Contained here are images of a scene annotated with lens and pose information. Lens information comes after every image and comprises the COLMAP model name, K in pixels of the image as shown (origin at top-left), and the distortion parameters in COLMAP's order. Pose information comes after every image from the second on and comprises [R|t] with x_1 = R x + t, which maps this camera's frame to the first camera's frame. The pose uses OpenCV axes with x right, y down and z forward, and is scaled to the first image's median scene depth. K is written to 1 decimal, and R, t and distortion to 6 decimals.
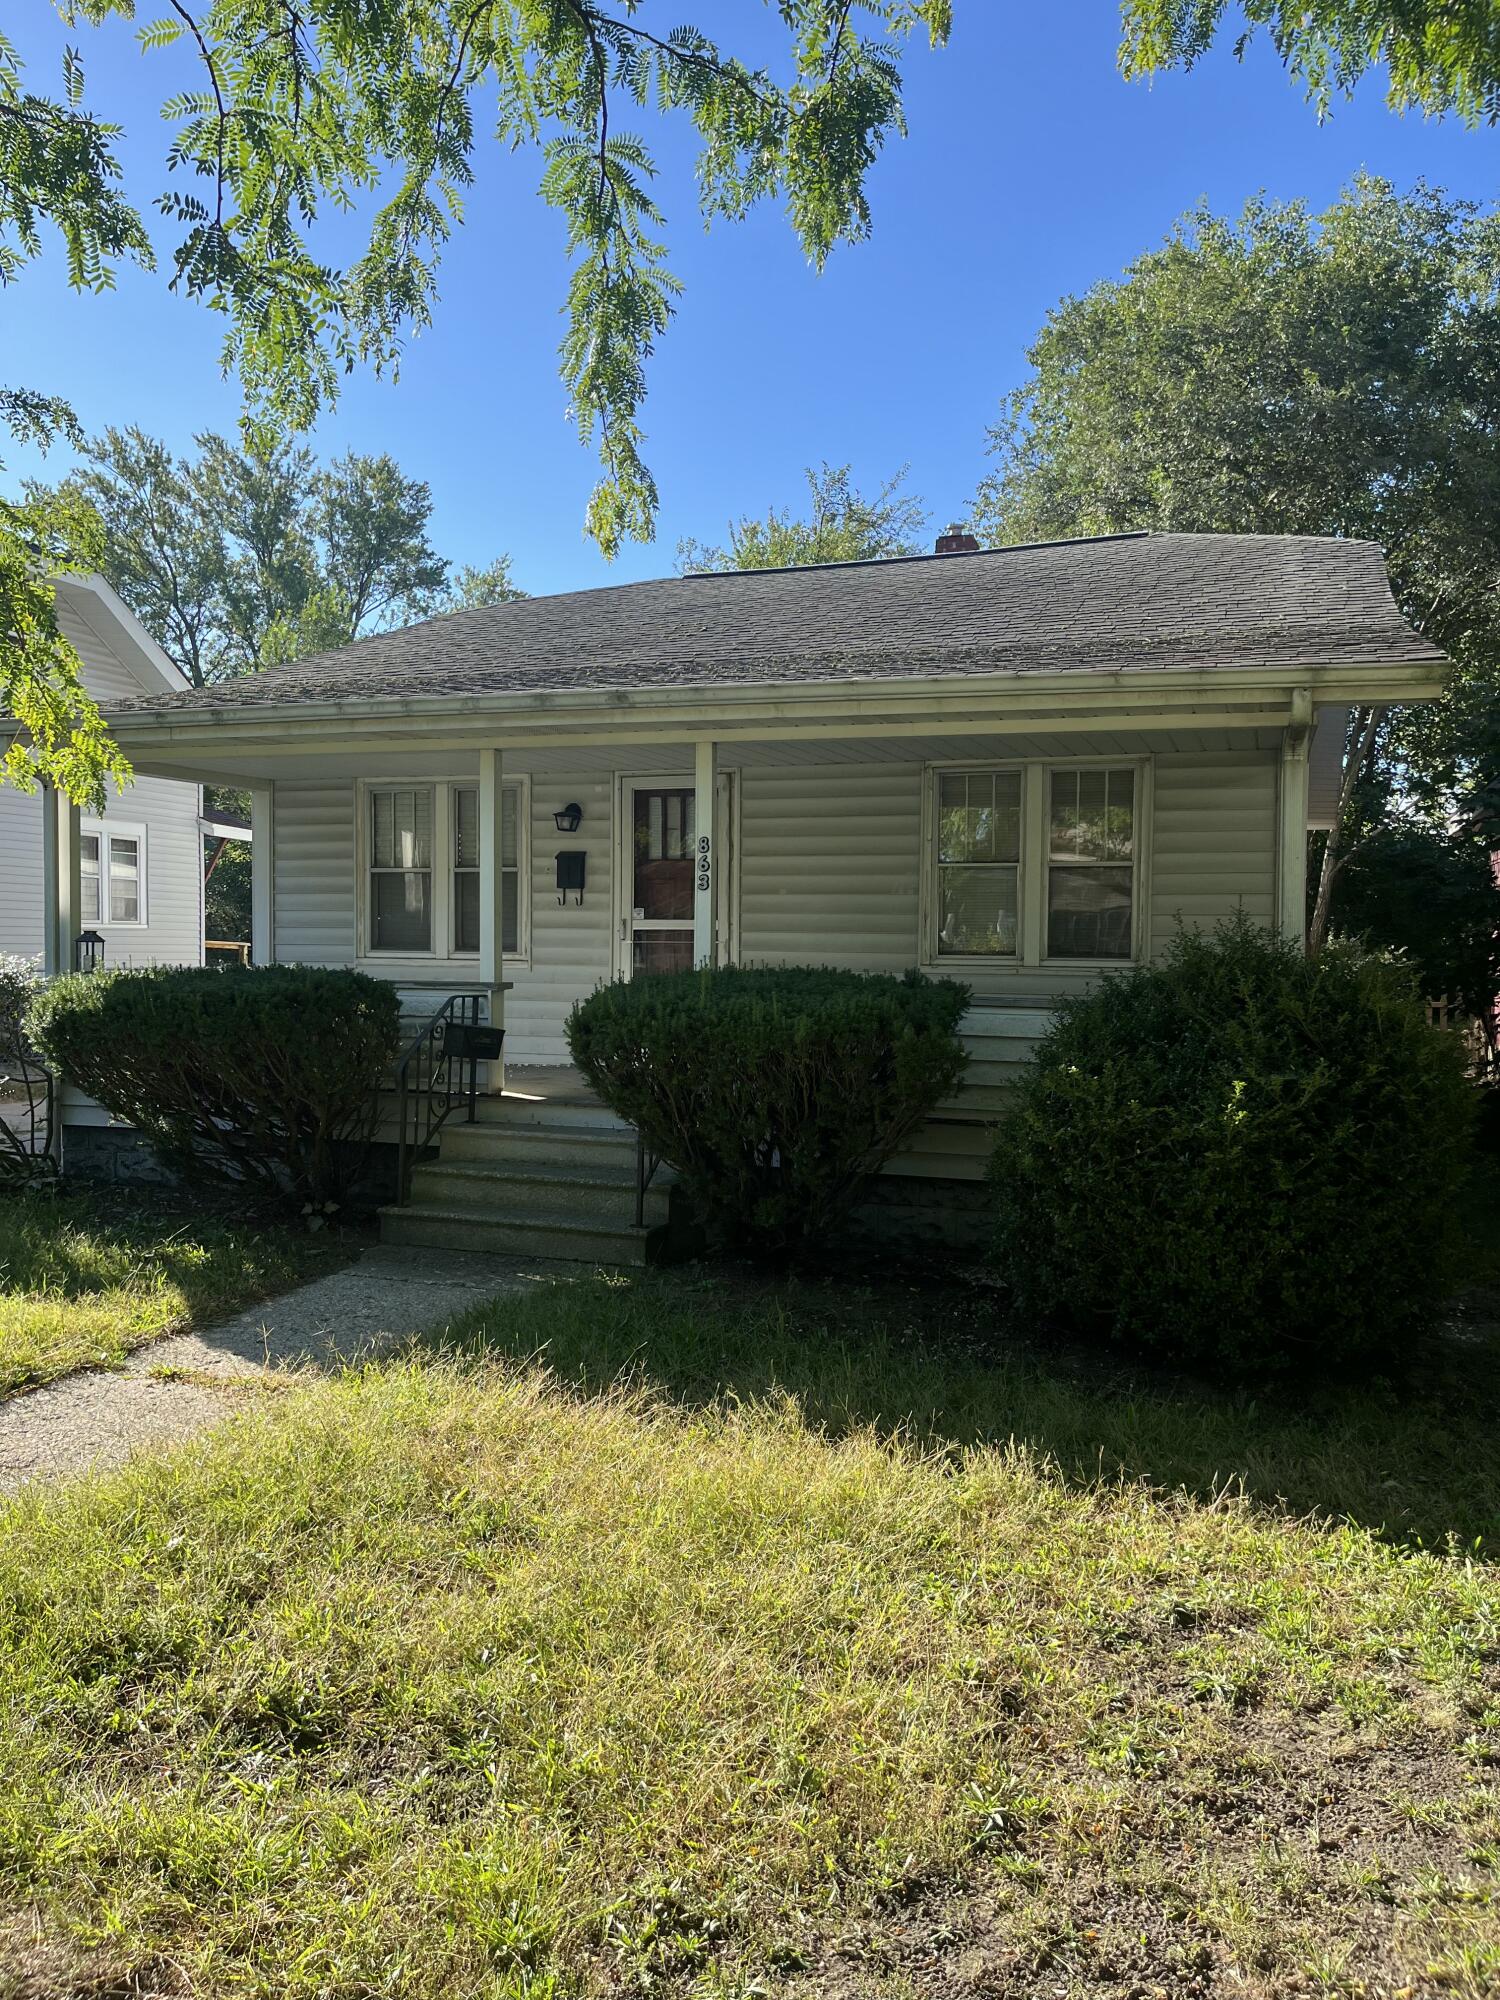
lens RADIAL K [[1499.5, 0, 749.3], [0, 1499.5, 961.7], [0, 0, 1]] dist [0.054292, -0.059698]
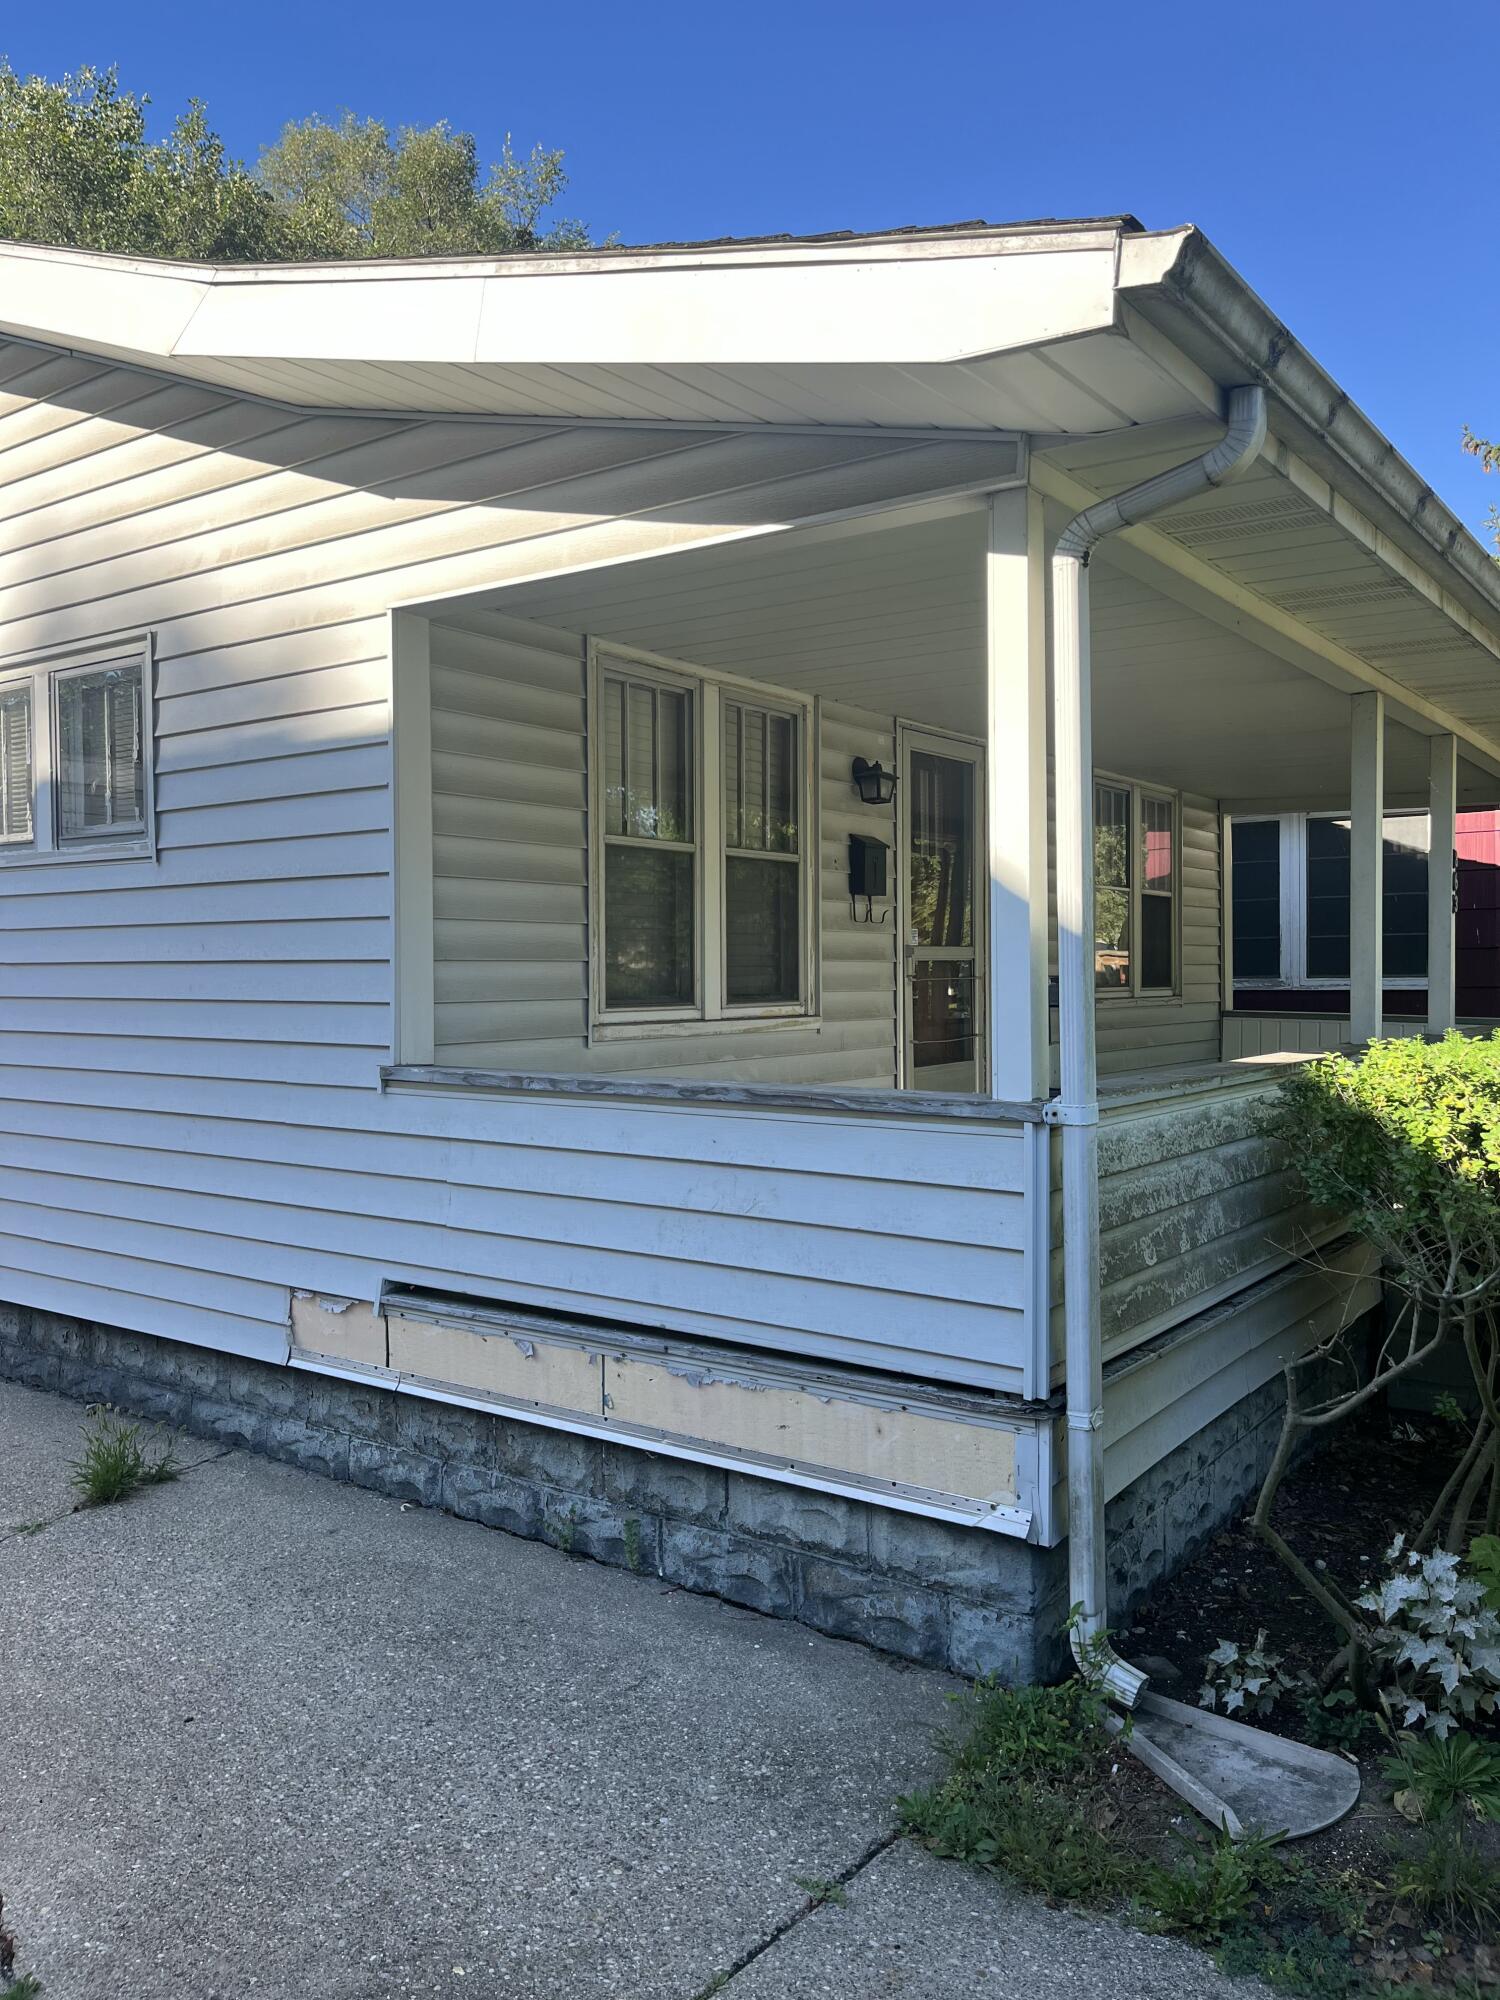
lens RADIAL K [[1499.5, 0, 749.3], [0, 1499.5, 961.7], [0, 0, 1]] dist [0.054292, -0.059698]
pose [[0.293820, -0.006474, 0.955839, -0.754429], [0.019978, 0.999800, 0.000630, -0.023645], [-0.955652, 0.018910, 0.293891, 0.898748]]
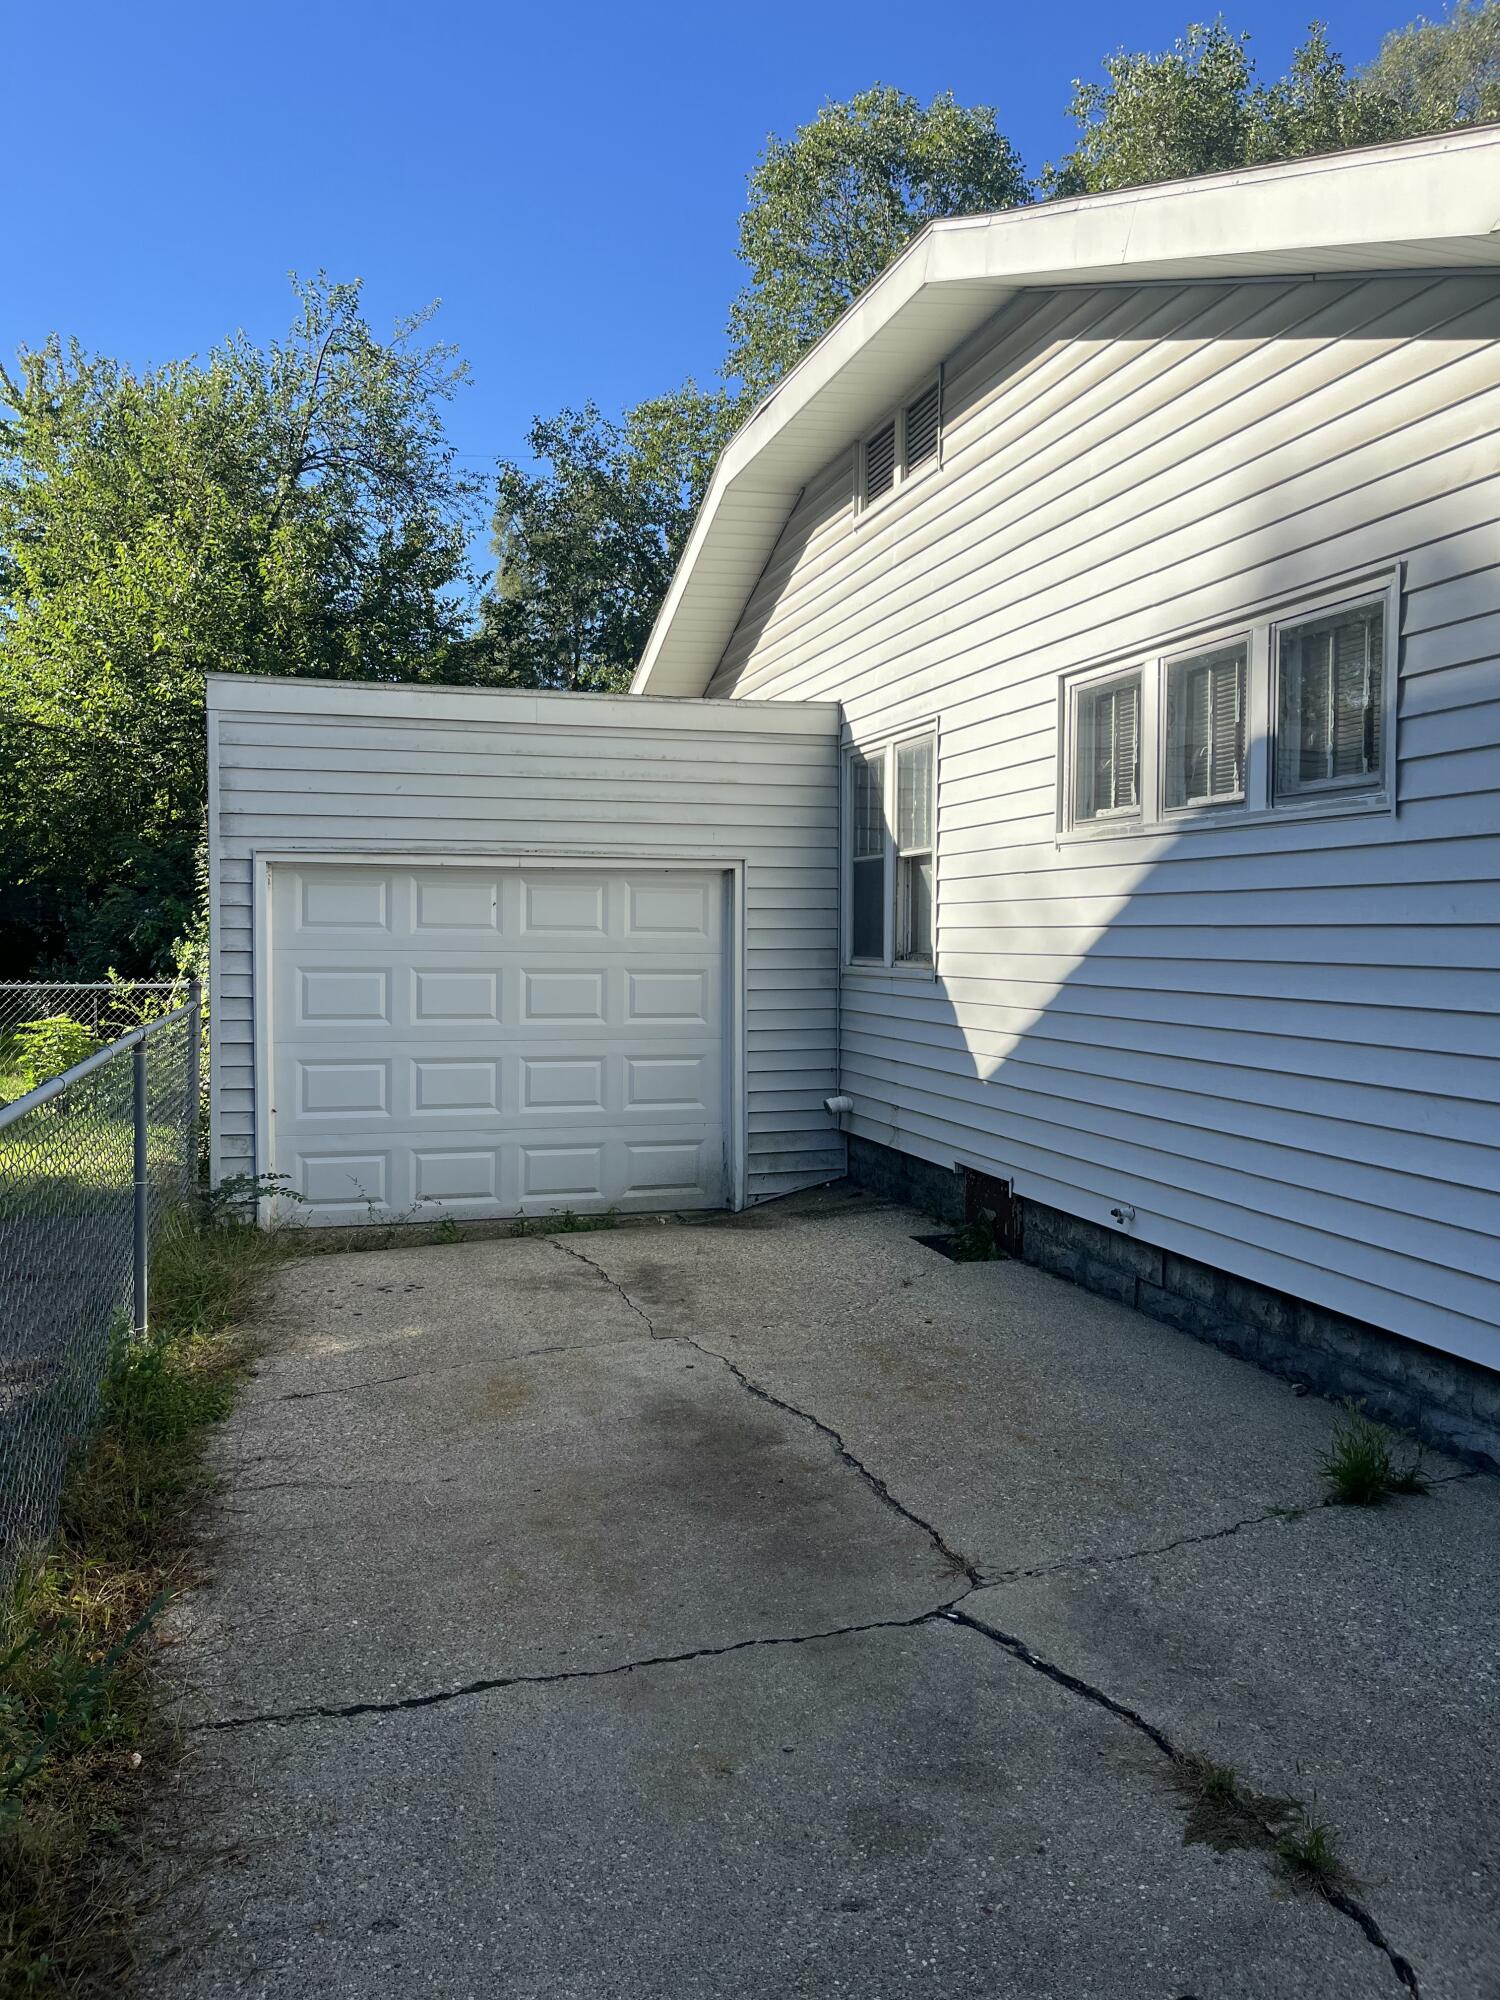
lens RADIAL K [[1499.5, 0, 749.3], [0, 1499.5, 961.7], [0, 0, 1]] dist [0.054292, -0.059698]
pose [[0.814132, -0.015806, 0.580465, -0.760049], [0.009214, 0.999855, 0.014303, -0.024310], [-0.580607, -0.006296, 0.814160, 0.970905]]
